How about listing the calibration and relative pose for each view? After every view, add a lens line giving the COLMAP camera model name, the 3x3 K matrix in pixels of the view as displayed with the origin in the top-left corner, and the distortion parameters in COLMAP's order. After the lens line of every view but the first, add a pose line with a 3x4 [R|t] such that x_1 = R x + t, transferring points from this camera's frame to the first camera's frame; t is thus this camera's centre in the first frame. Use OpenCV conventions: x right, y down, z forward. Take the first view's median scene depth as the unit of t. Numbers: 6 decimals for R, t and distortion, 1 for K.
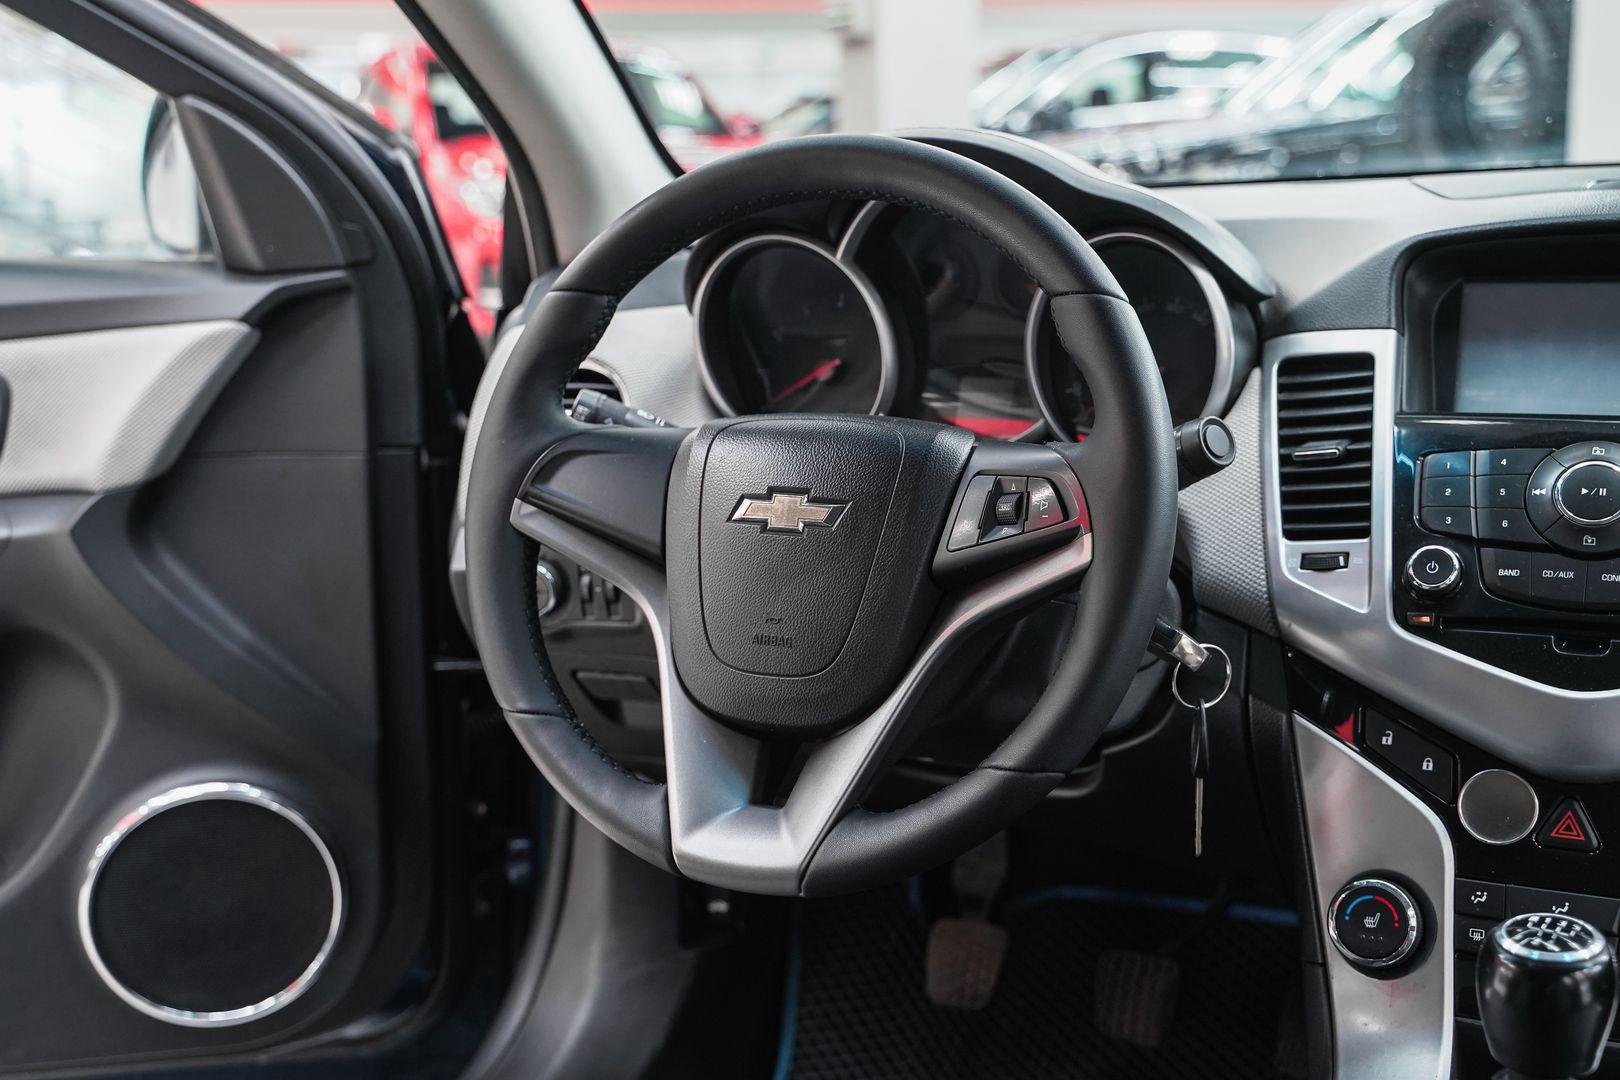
lens RADIAL K [[1923.6, 0, 798.1], [0, 1923.6, 551.2], [0, 0, 1]] dist [0.027768, 0.000000]
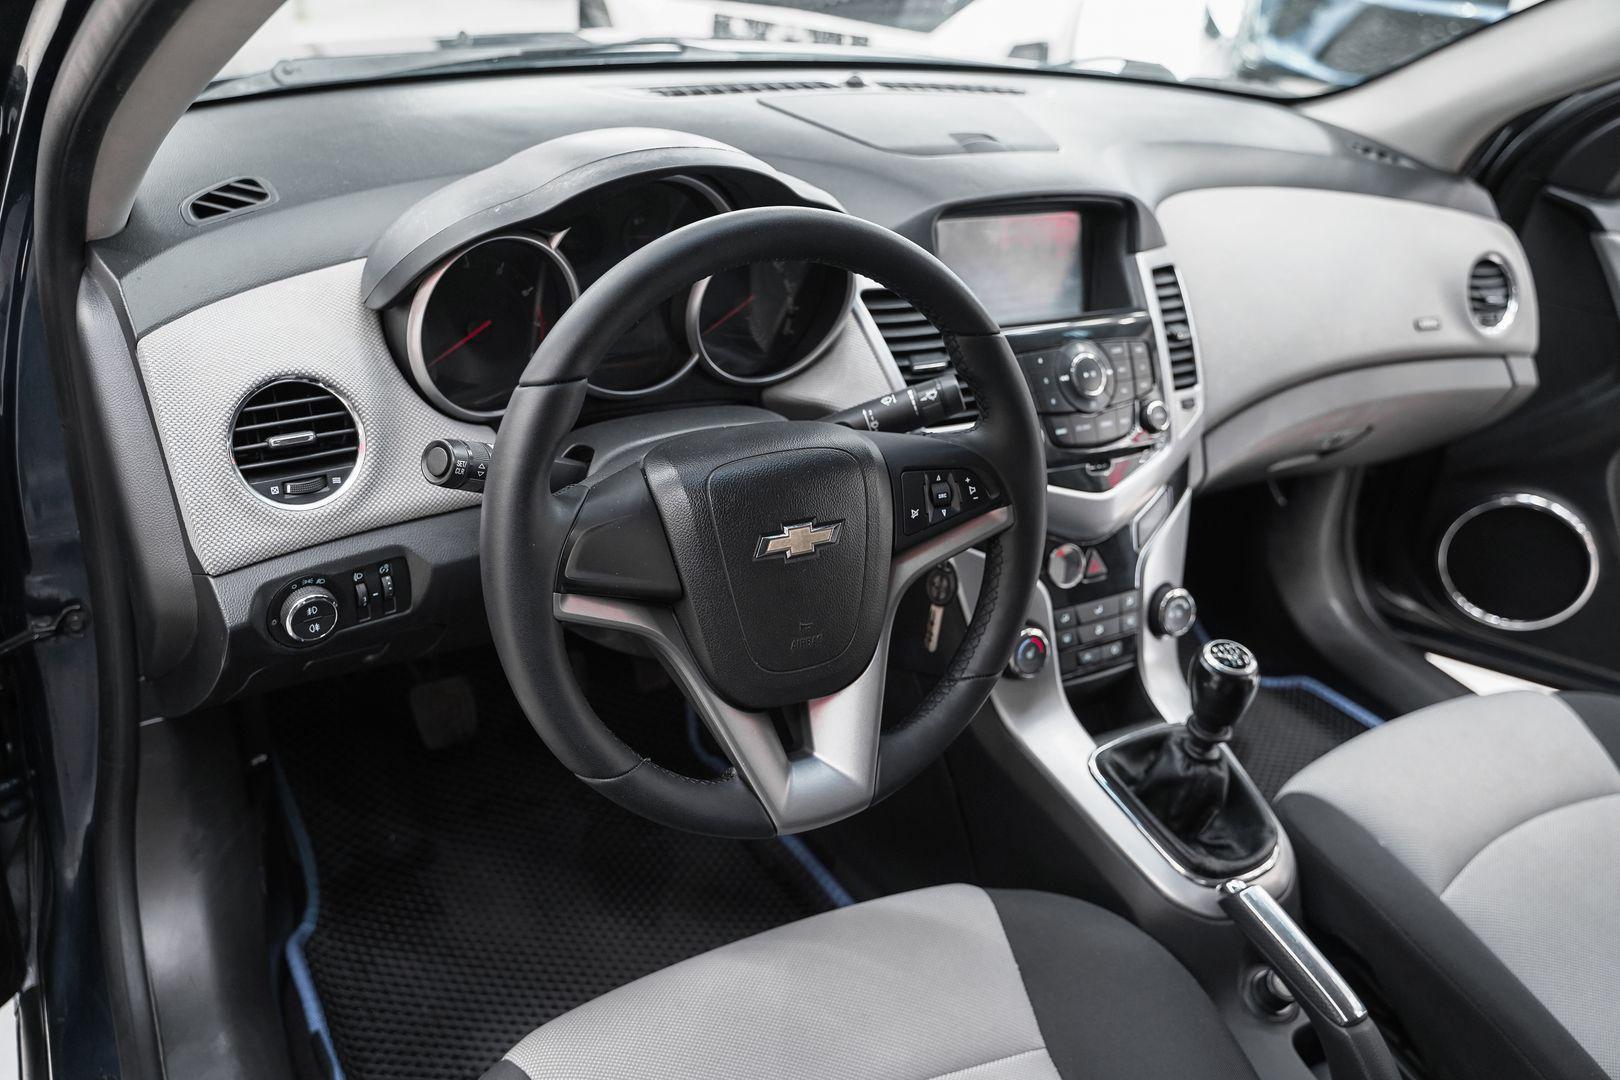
lens RADIAL K [[1314.2, 0, 815.7], [0, 1314.2, 546.5], [0, 0, 1]] dist [-0.114117, 0.084618]
pose [[0.557445, -0.338624, 0.758016, -0.579785], [0.045723, 0.924174, 0.379225, -0.303944], [-0.828954, -0.176739, 0.530660, 0.511337]]
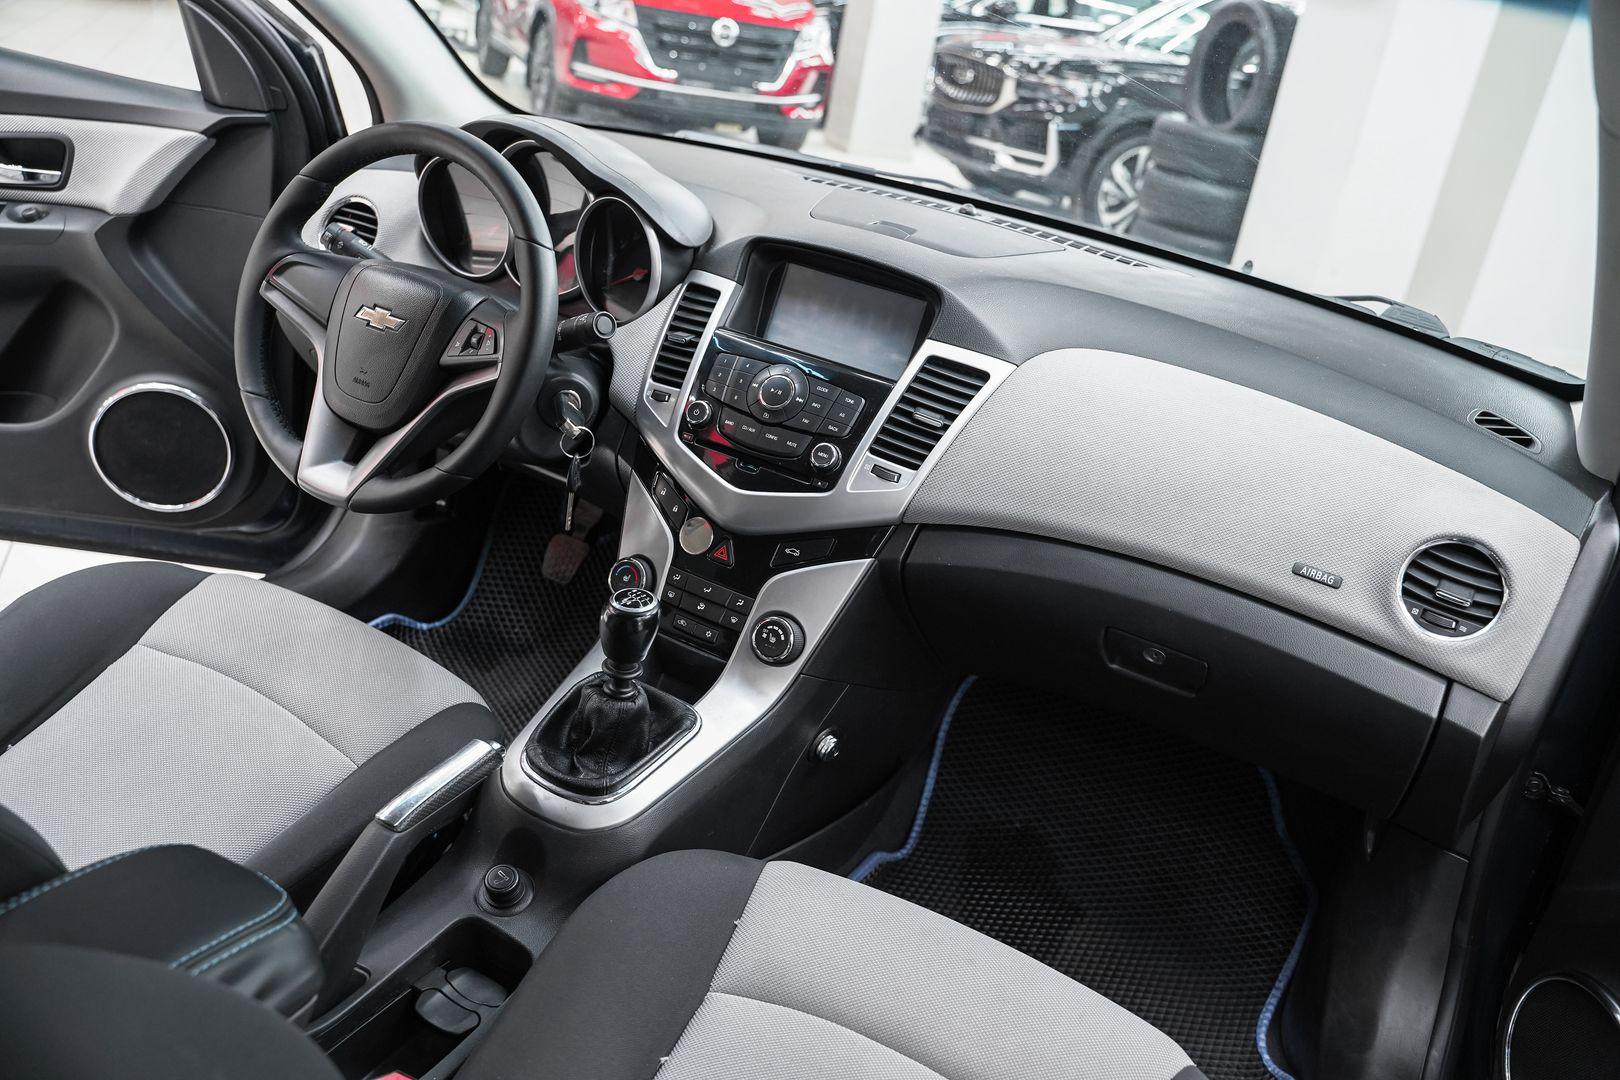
lens RADIAL K [[1314.2, 0, 809.2], [0, 1314.2, 537.6], [0, 0, 1]] dist [-0.114117, 0.084618]
pose [[0.979371, 0.198991, 0.035153, 0.386746], [-0.201979, 0.958704, 0.200227, -0.146176], [0.006142, -0.203196, 0.979119, -0.299725]]
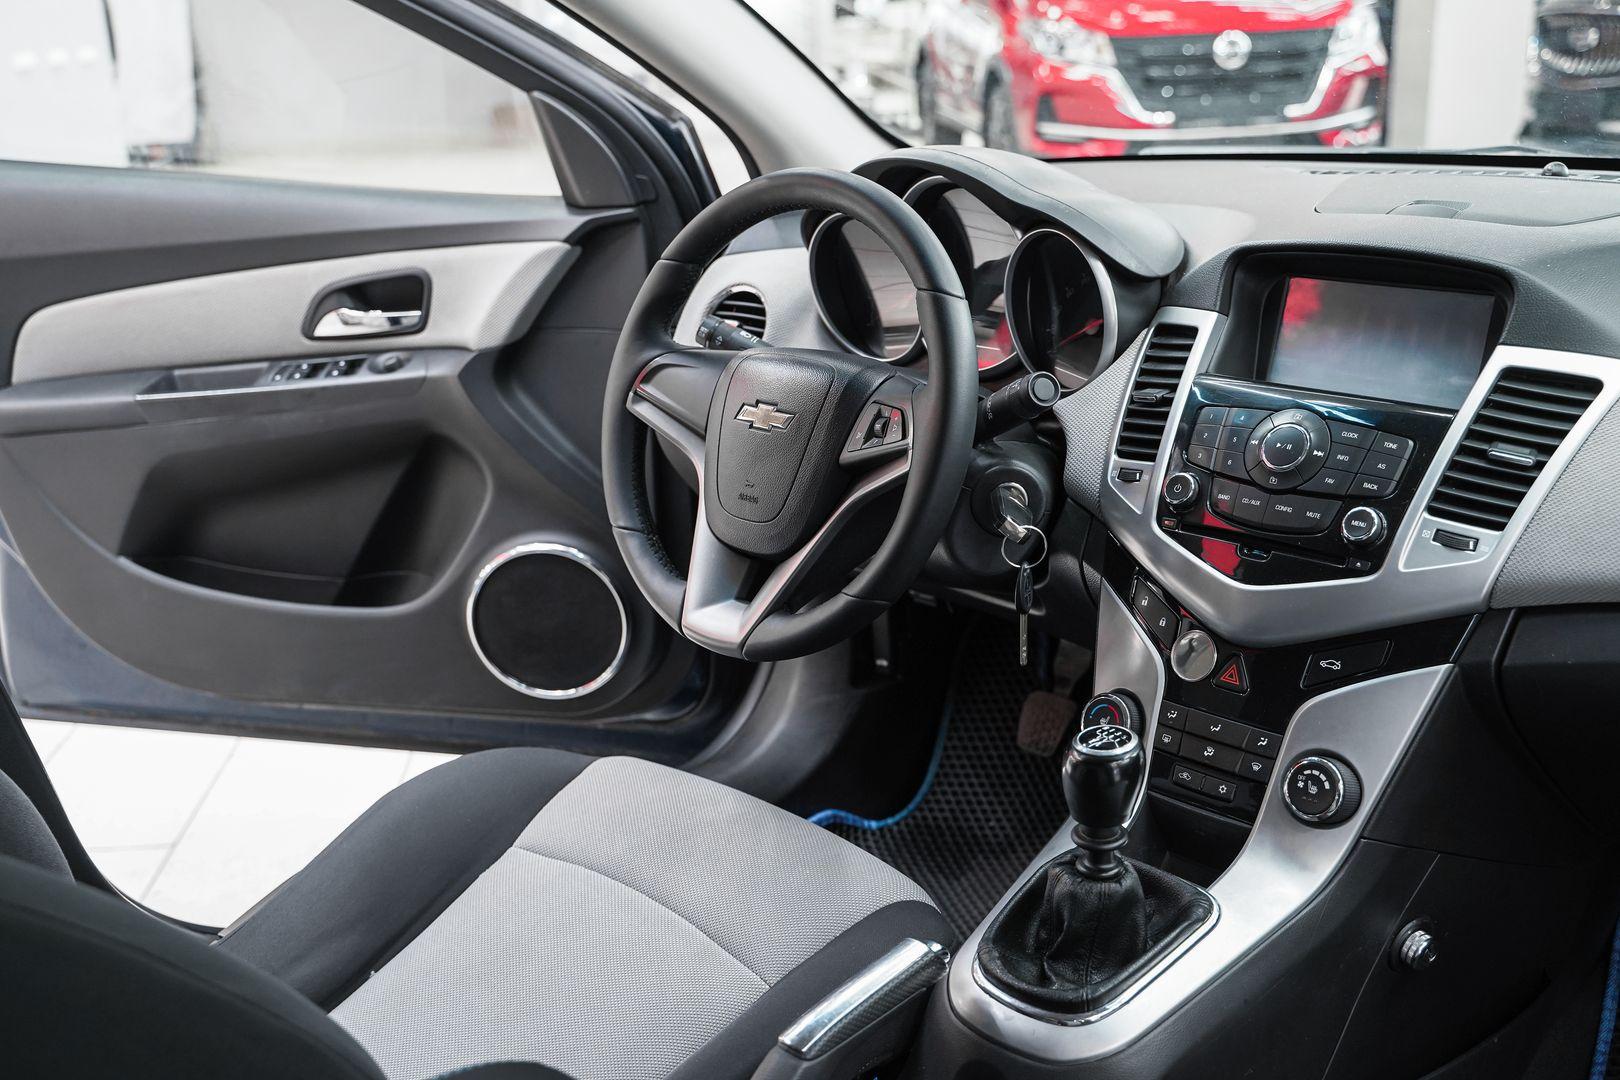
lens RADIAL K [[1712.7, 0, 782.4], [0, 1712.7, 526.0], [0, 0, 1]] dist [-0.016781, 0.000000]
pose [[0.937881, 0.093887, -0.334013, 0.444747], [-0.055145, 0.990791, 0.123659, -0.097500], [0.342547, -0.097558, 0.934422, -0.278314]]
